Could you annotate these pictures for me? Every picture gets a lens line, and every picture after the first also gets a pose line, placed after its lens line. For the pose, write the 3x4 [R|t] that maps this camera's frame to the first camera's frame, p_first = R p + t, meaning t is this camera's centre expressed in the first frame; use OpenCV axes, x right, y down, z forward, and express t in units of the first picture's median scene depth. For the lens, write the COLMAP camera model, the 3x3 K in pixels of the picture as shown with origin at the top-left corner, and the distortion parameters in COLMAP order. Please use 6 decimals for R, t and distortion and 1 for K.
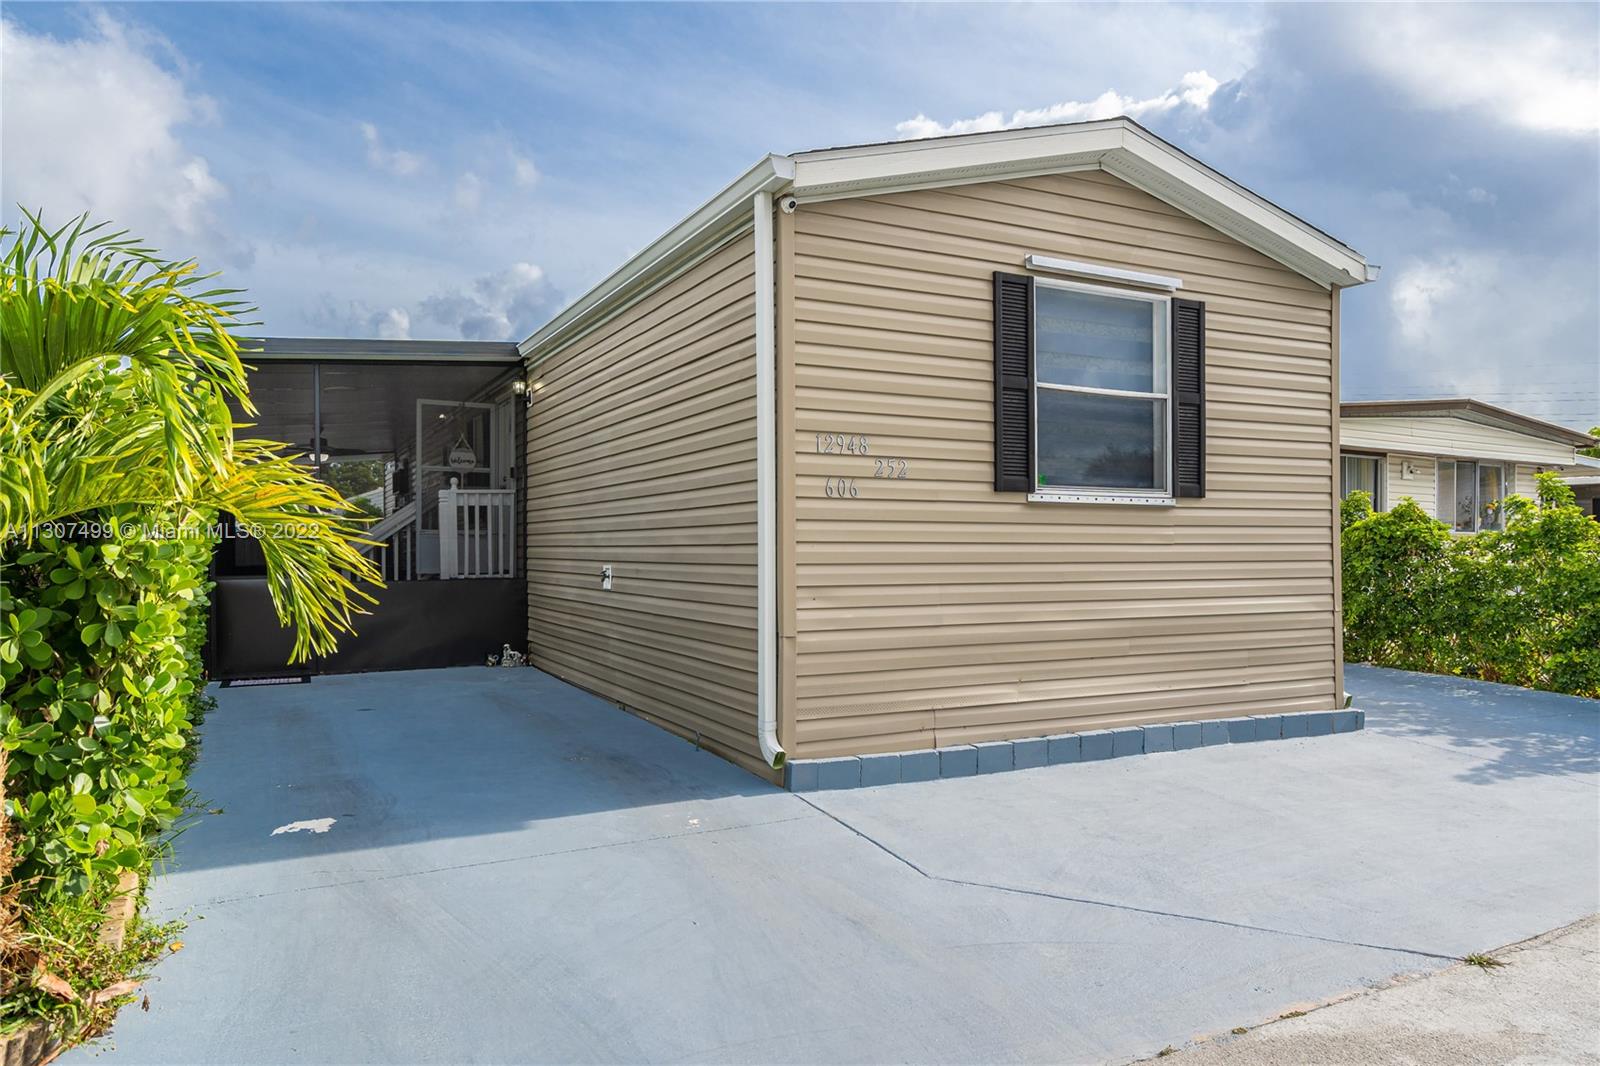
lens RADIAL K [[1059.4, 0, 799.8], [0, 1059.4, 560.9], [0, 0, 1]] dist [0.005704, 0.006306]
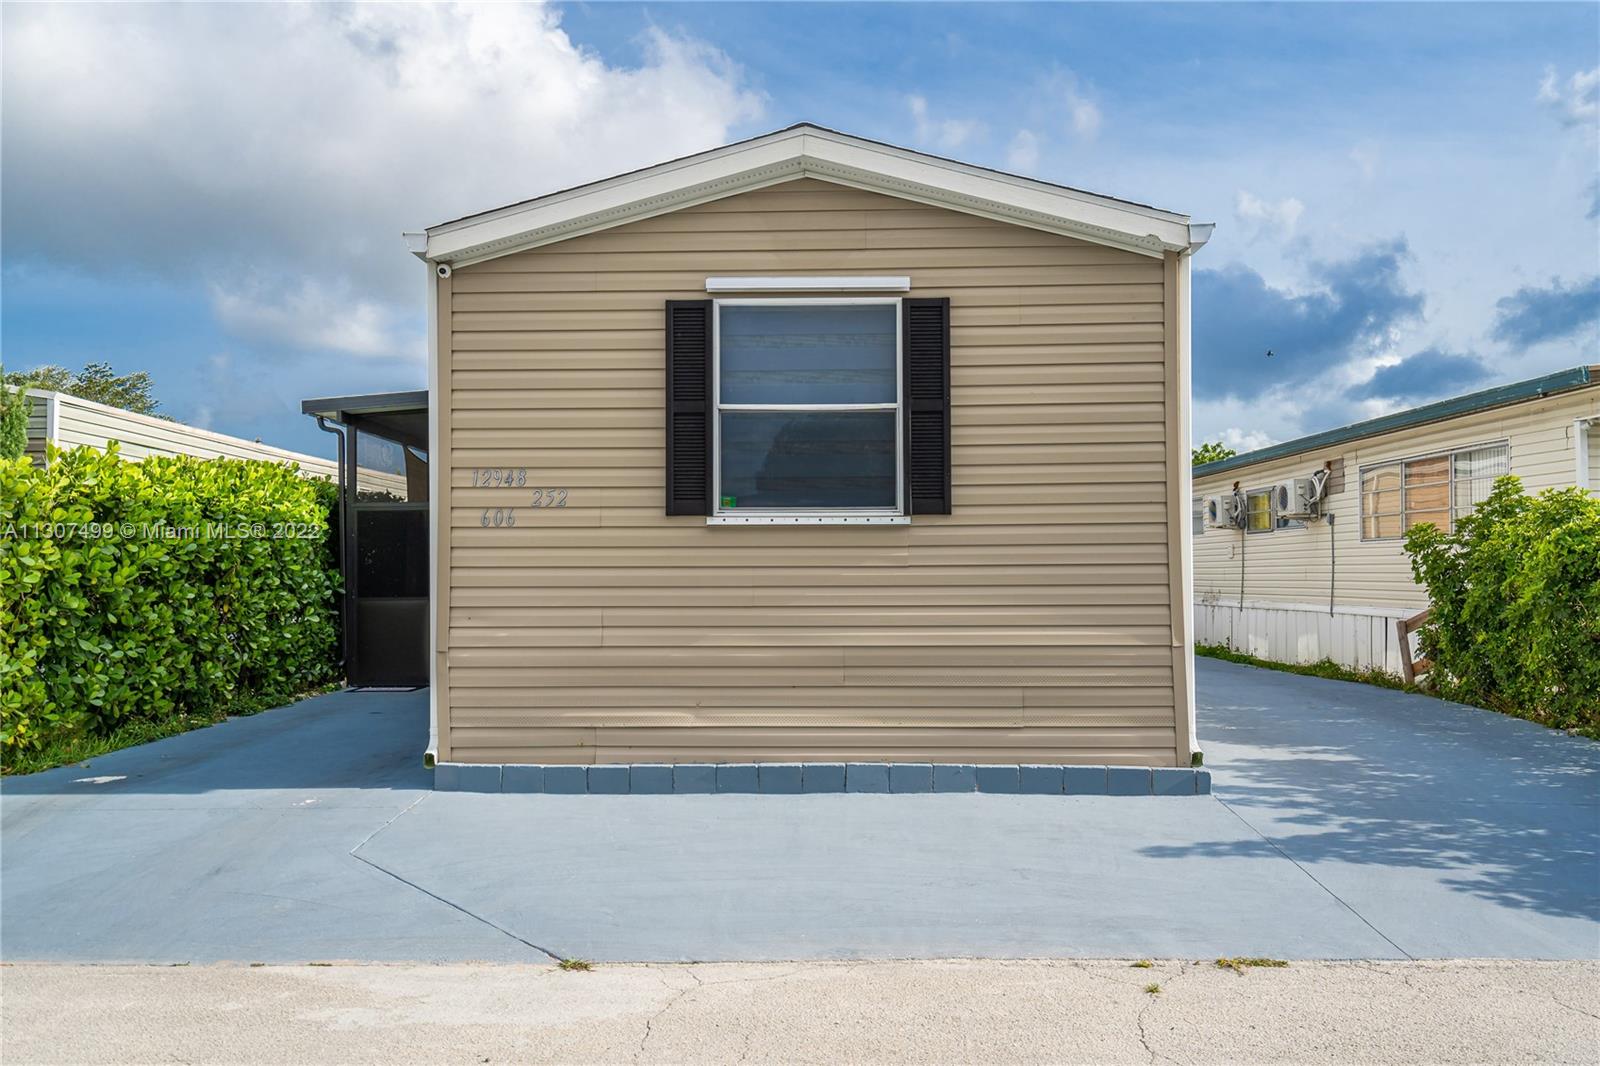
lens RADIAL K [[1294.6, 0, 797.1], [0, 1294.6, 534.4], [0, 0, 1]] dist [0.007488, 0.006999]
pose [[0.877022, -0.014765, -0.480224, 0.873897], [-0.001142, 0.999461, -0.032815, -0.007363], [0.480450, 0.029327, 0.876532, -0.023807]]
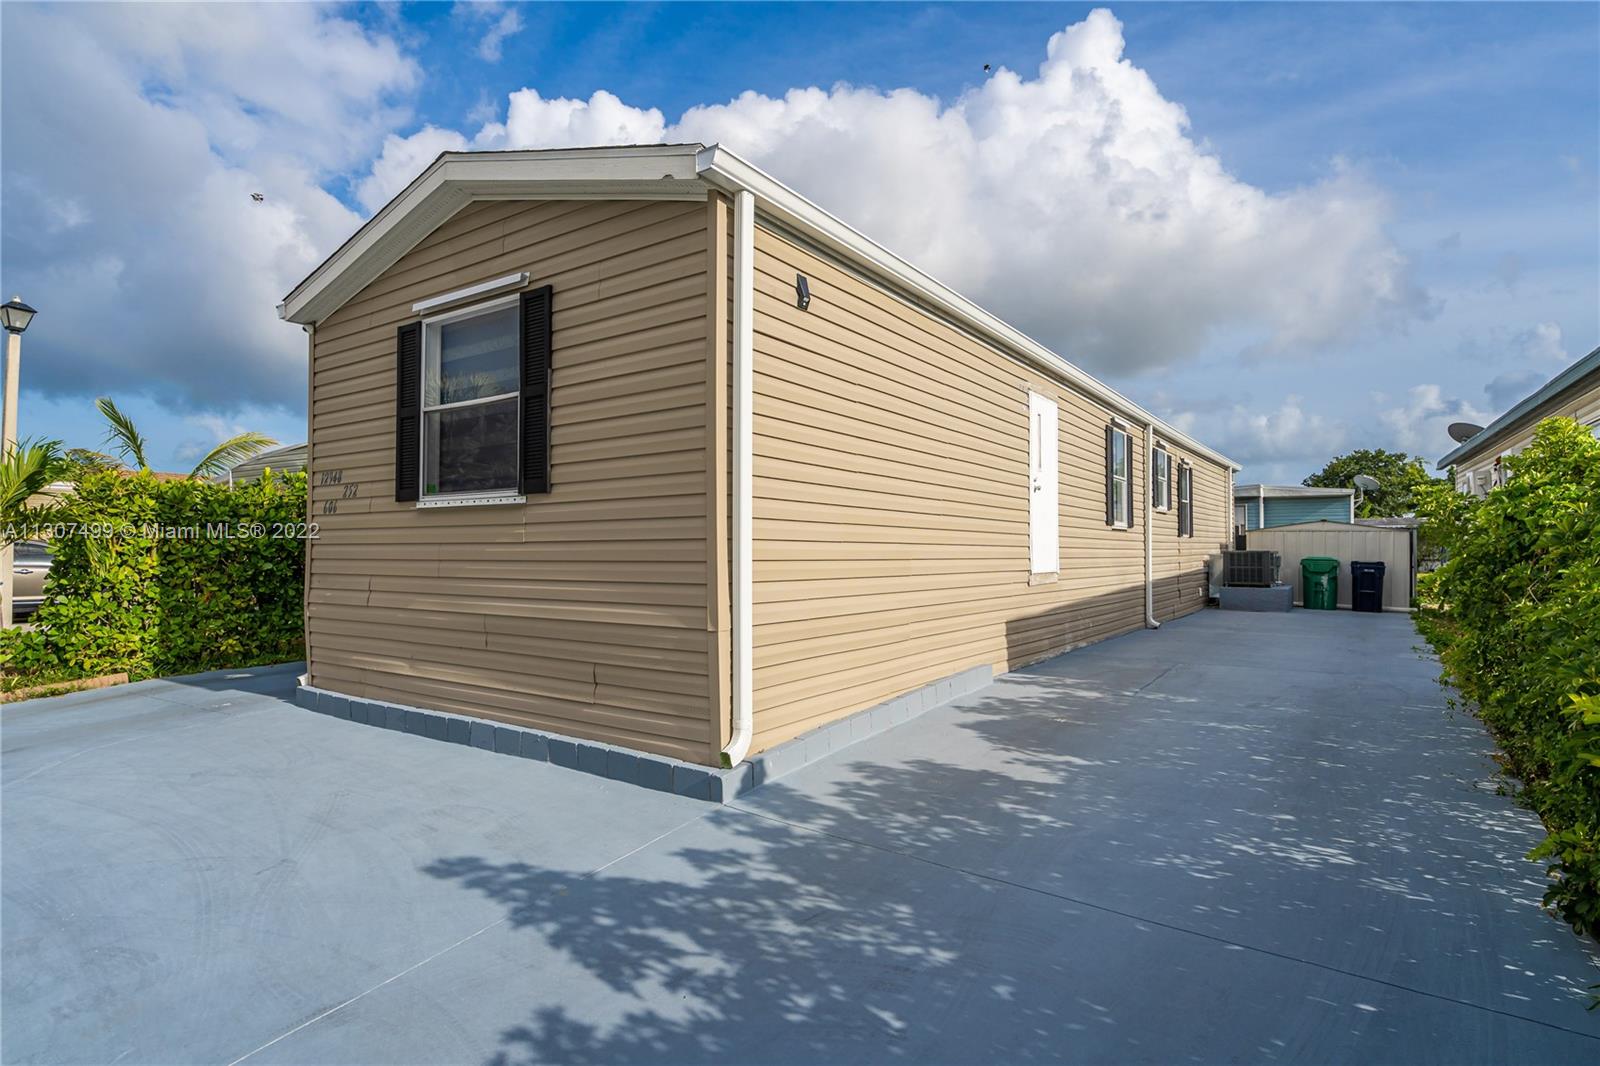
lens RADIAL K [[821.9, 0, 794.8], [0, 821.9, 534.5], [0, 0, 1]] dist [0.004902, 0.000131]
pose [[0.479953, -0.013894, -0.877184, 1.235539], [-0.003393, 0.999838, -0.017693, -0.011926], [0.877288, 0.011468, 0.479828, 0.929990]]
